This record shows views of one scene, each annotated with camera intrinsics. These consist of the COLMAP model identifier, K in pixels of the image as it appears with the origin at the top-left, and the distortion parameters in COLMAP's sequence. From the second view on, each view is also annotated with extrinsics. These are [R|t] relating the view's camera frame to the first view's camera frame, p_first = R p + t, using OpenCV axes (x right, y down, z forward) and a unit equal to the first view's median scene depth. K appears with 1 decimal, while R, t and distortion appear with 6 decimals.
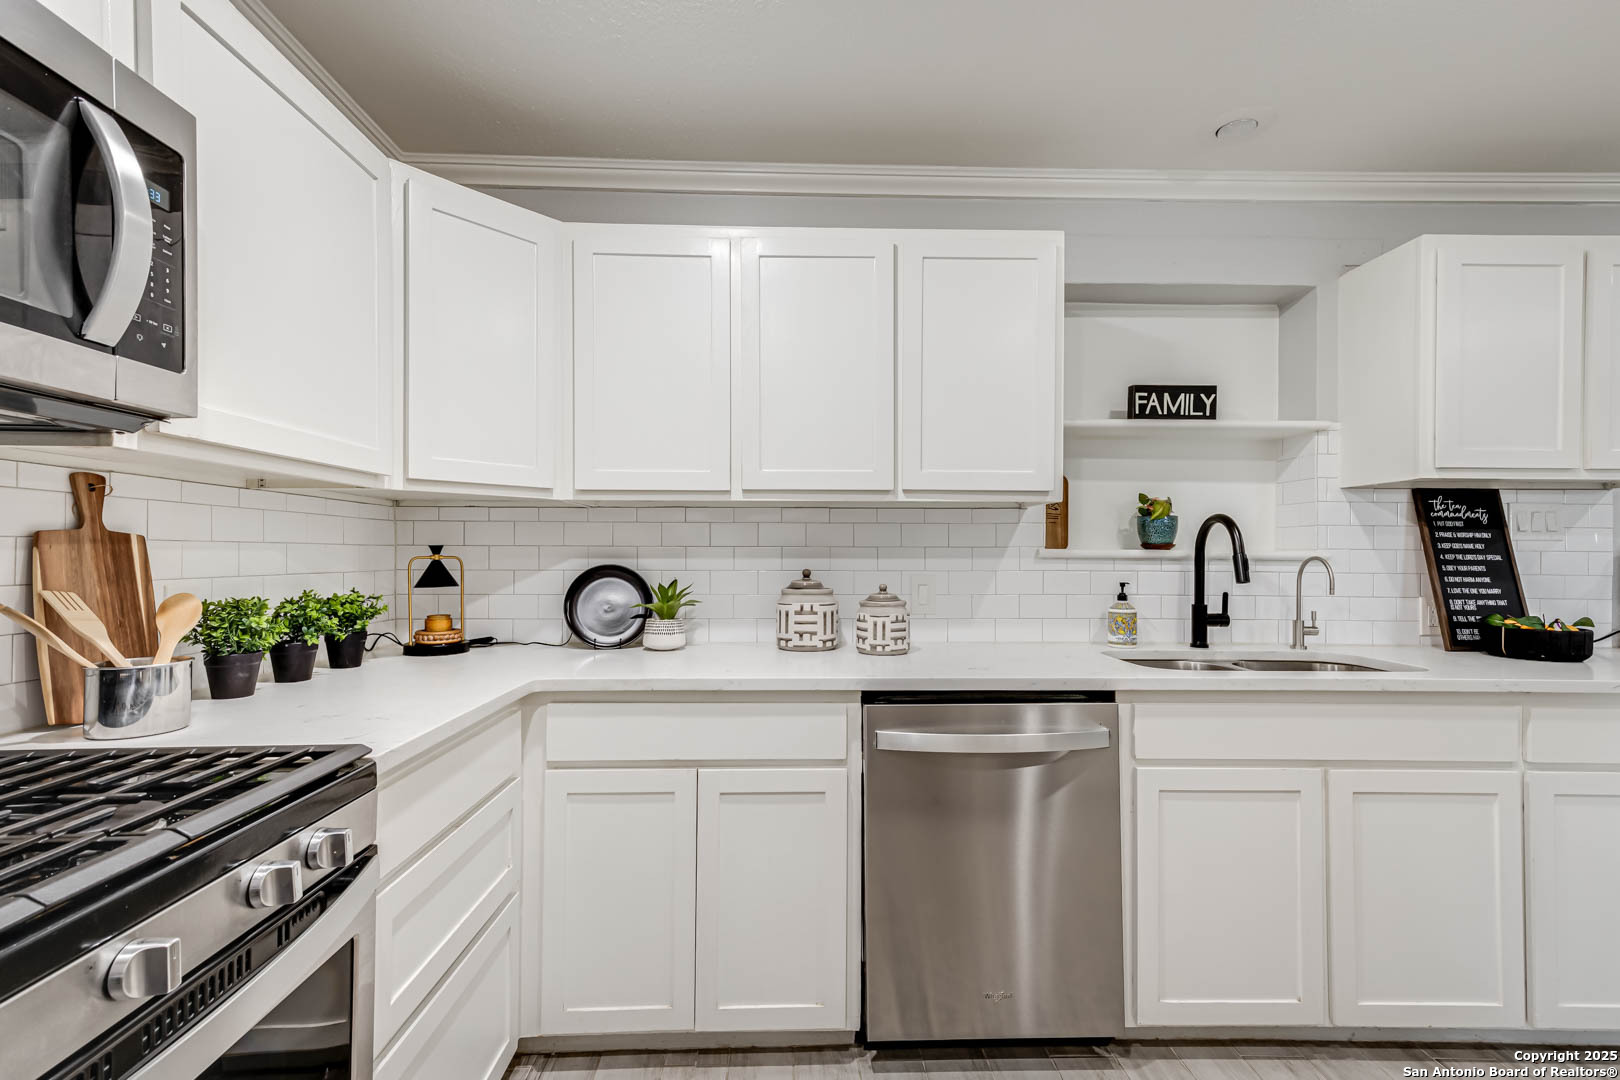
lens RADIAL K [[729.5, 0, 805.4], [0, 729.5, 551.5], [0, 0, 1]] dist [0.031619, -0.002146]
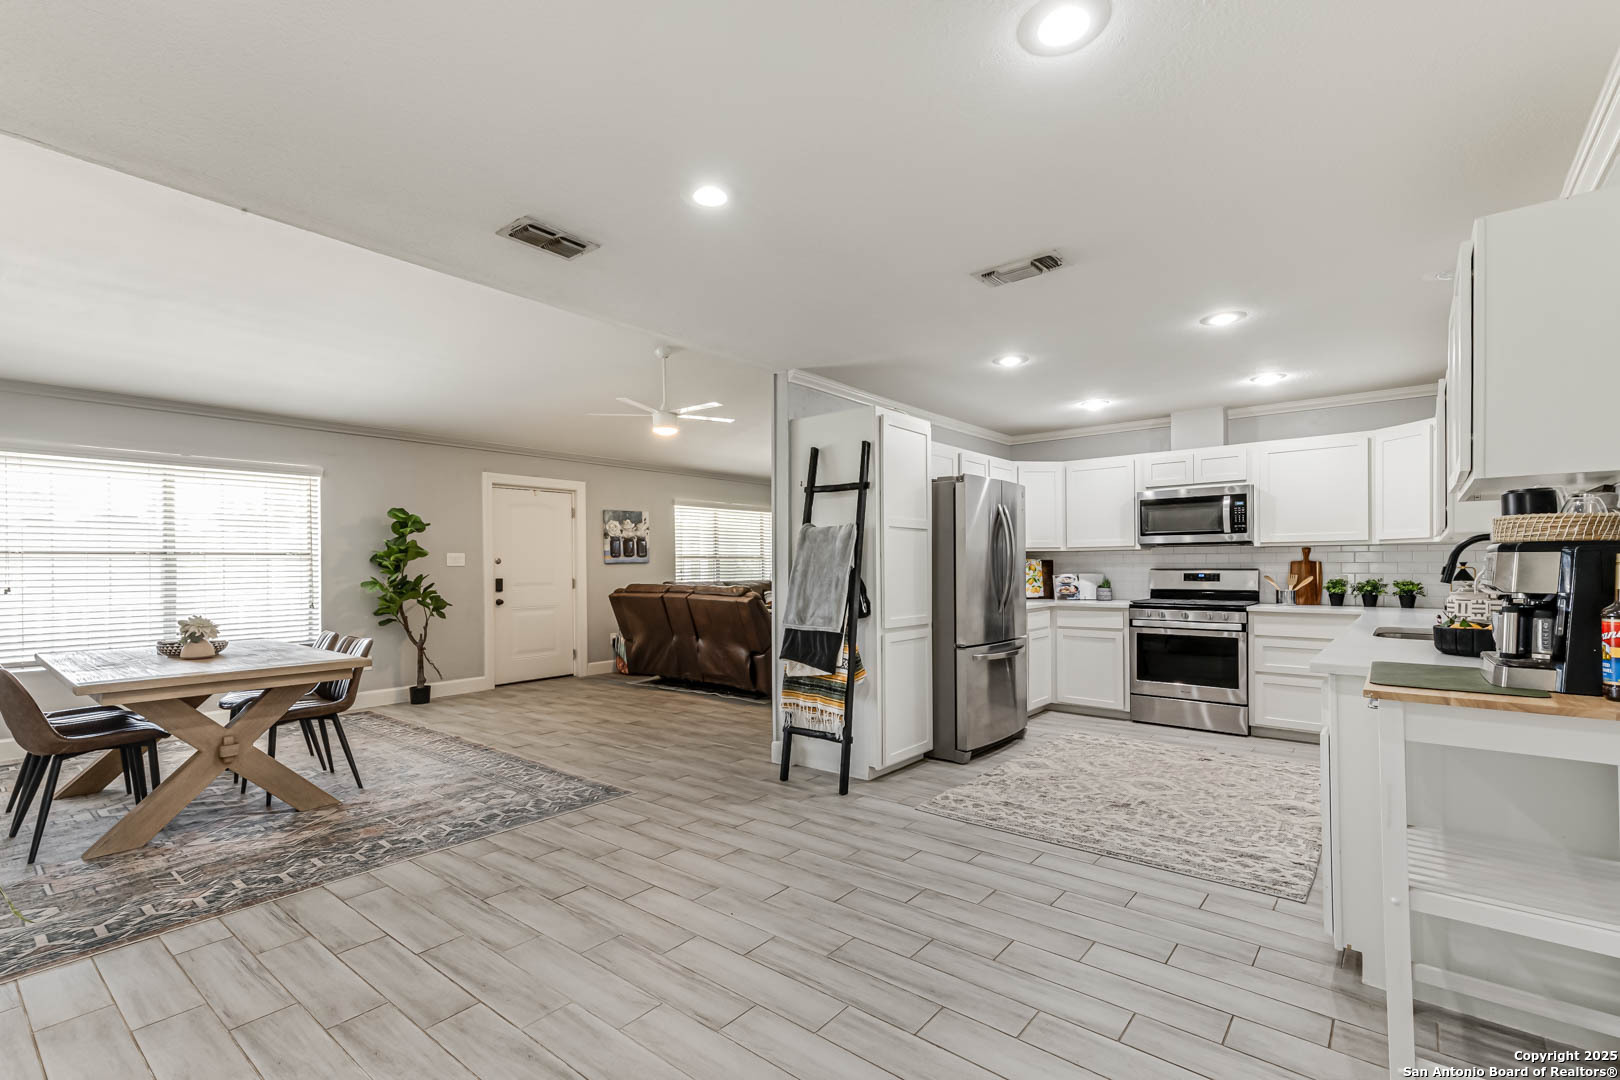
lens RADIAL K [[729.5, 0, 816.0], [0, 729.5, 563.4], [0, 0, 1]] dist [0.031619, -0.002146]
pose [[-0.651347, -0.008343, -0.758734, 2.257990], [-0.001100, 0.999949, -0.010051, 0.018585], [0.758779, -0.005712, -0.651323, 0.895646]]
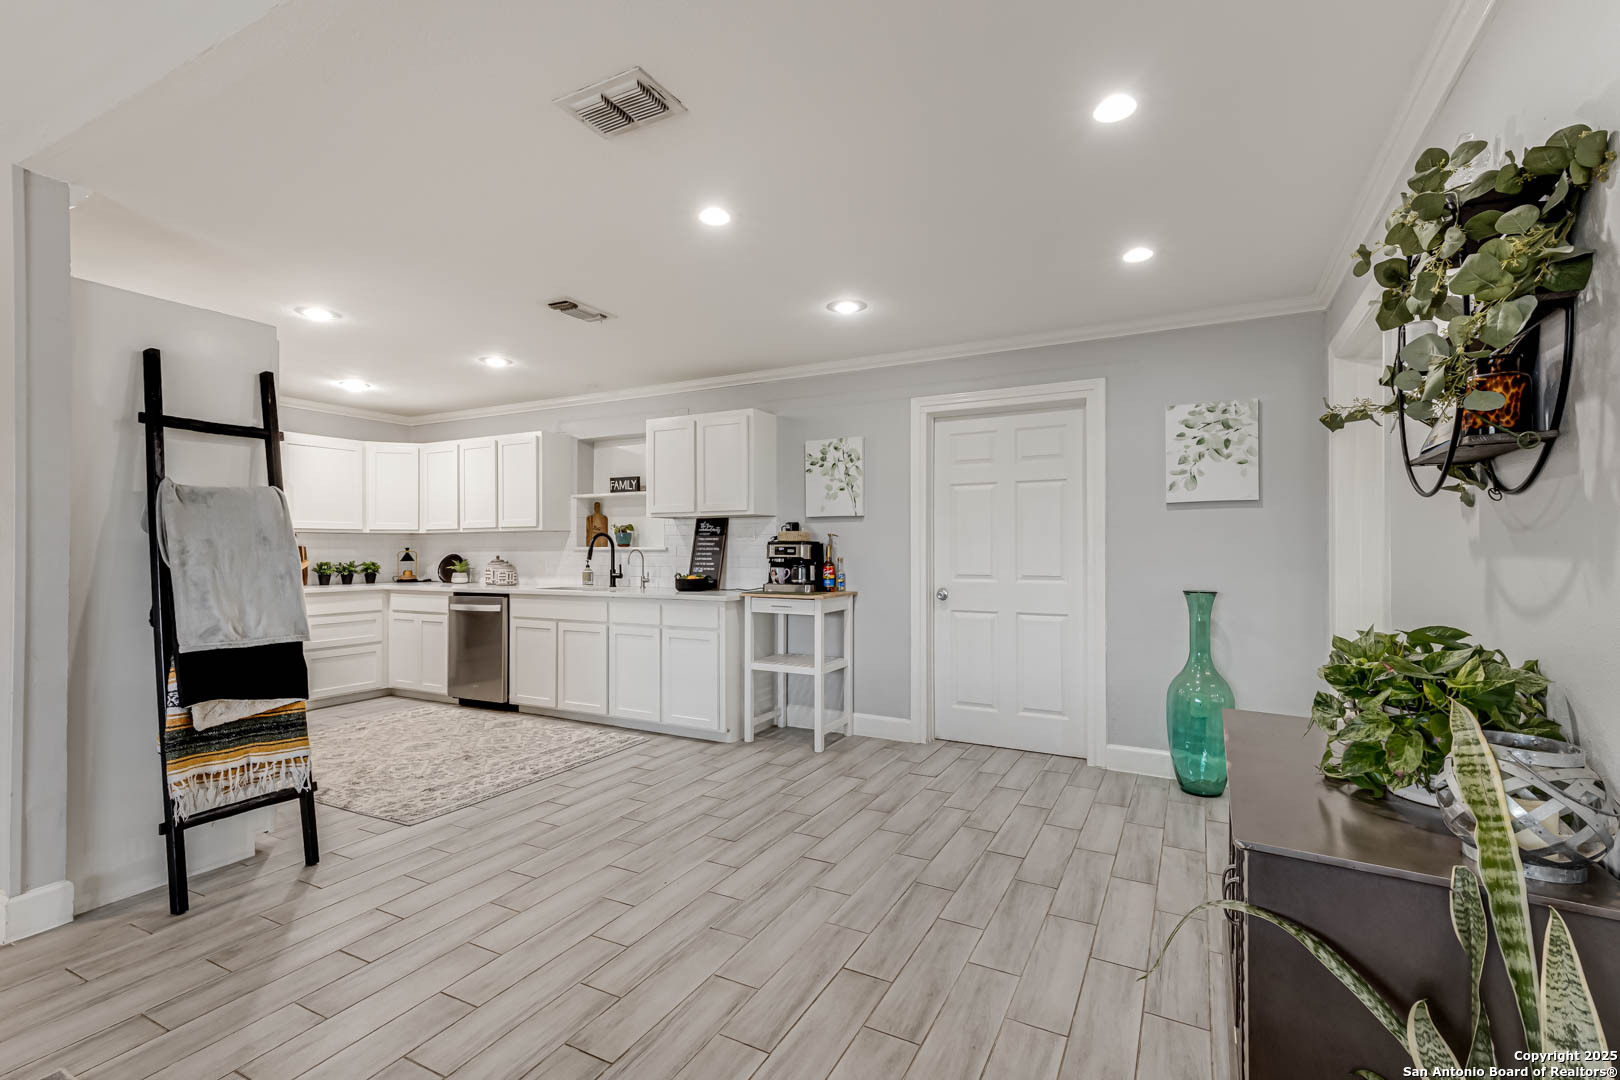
lens RADIAL K [[729.5, 0, 797.1], [0, 729.5, 540.5], [0, 0, 1]] dist [0.031619, -0.002146]
pose [[0.861511, -0.014801, -0.507523, 2.263411], [0.007146, 0.999829, -0.017027, 0.021935], [0.507688, 0.011042, 0.861470, -0.763043]]
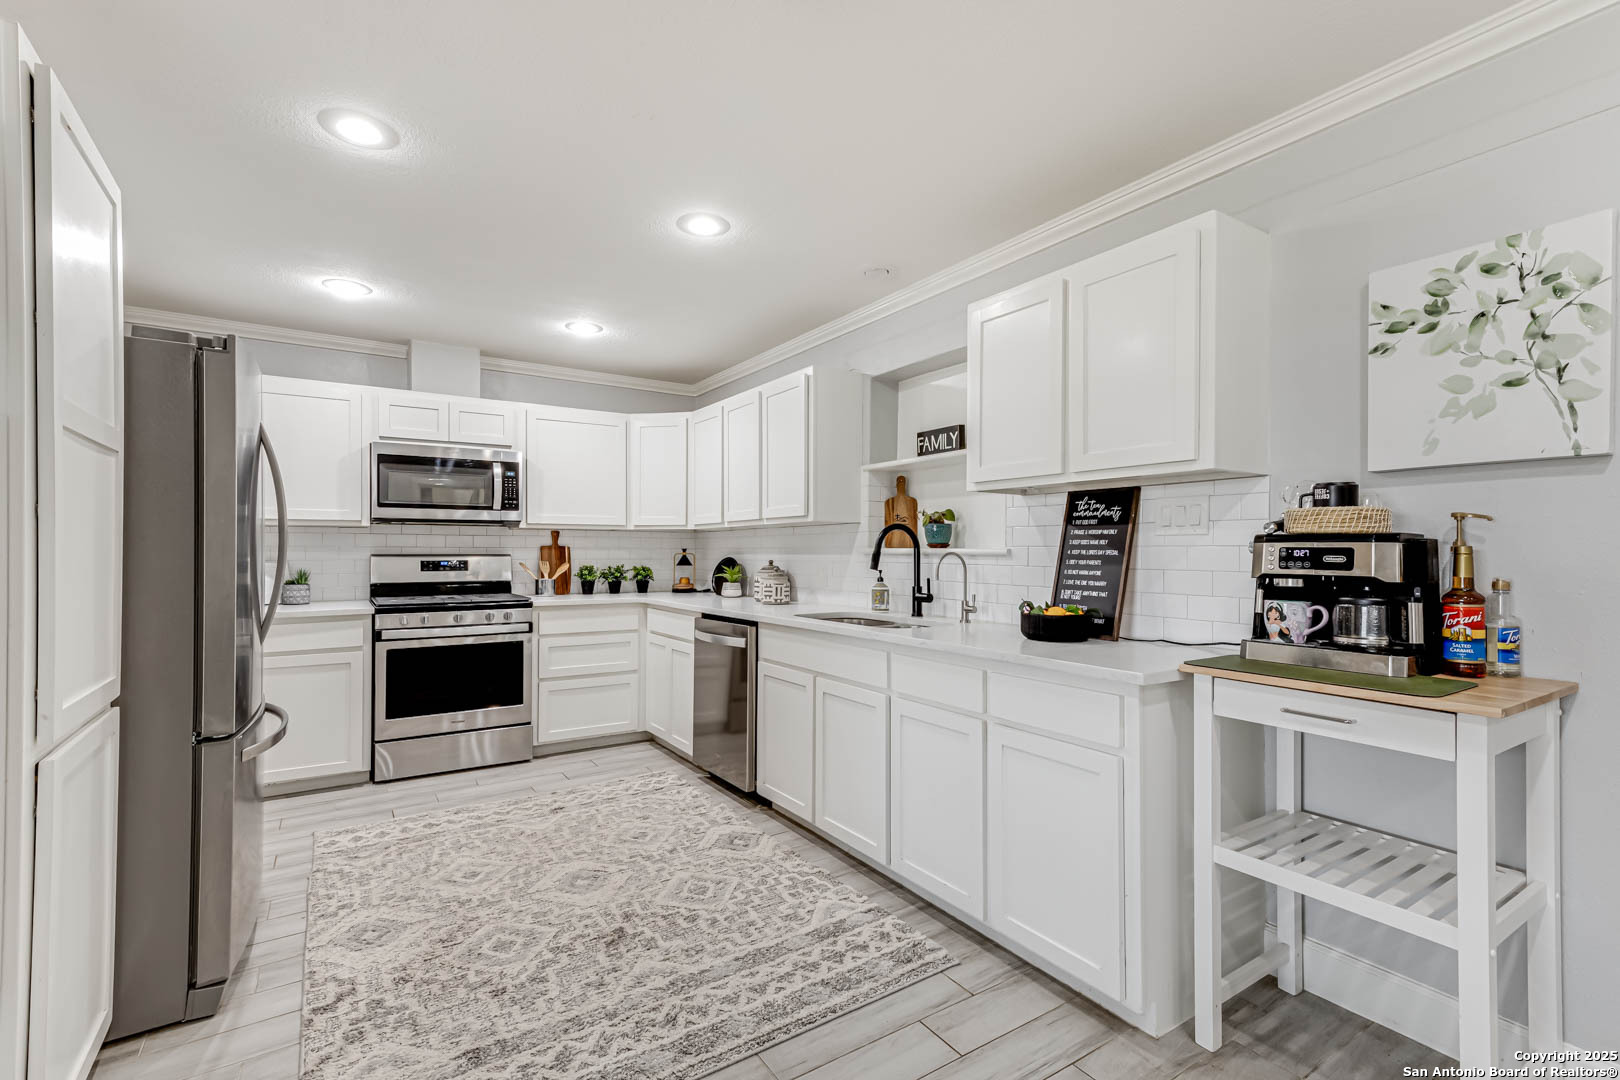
lens RADIAL K [[729.5, 0, 797.6], [0, 729.5, 547.4], [0, 0, 1]] dist [0.031619, -0.002146]
pose [[0.509199, -0.009903, -0.860592, 1.615338], [-0.001323, 0.999924, -0.012289, 0.014358], [0.860648, 0.007396, 0.509147, 0.082382]]
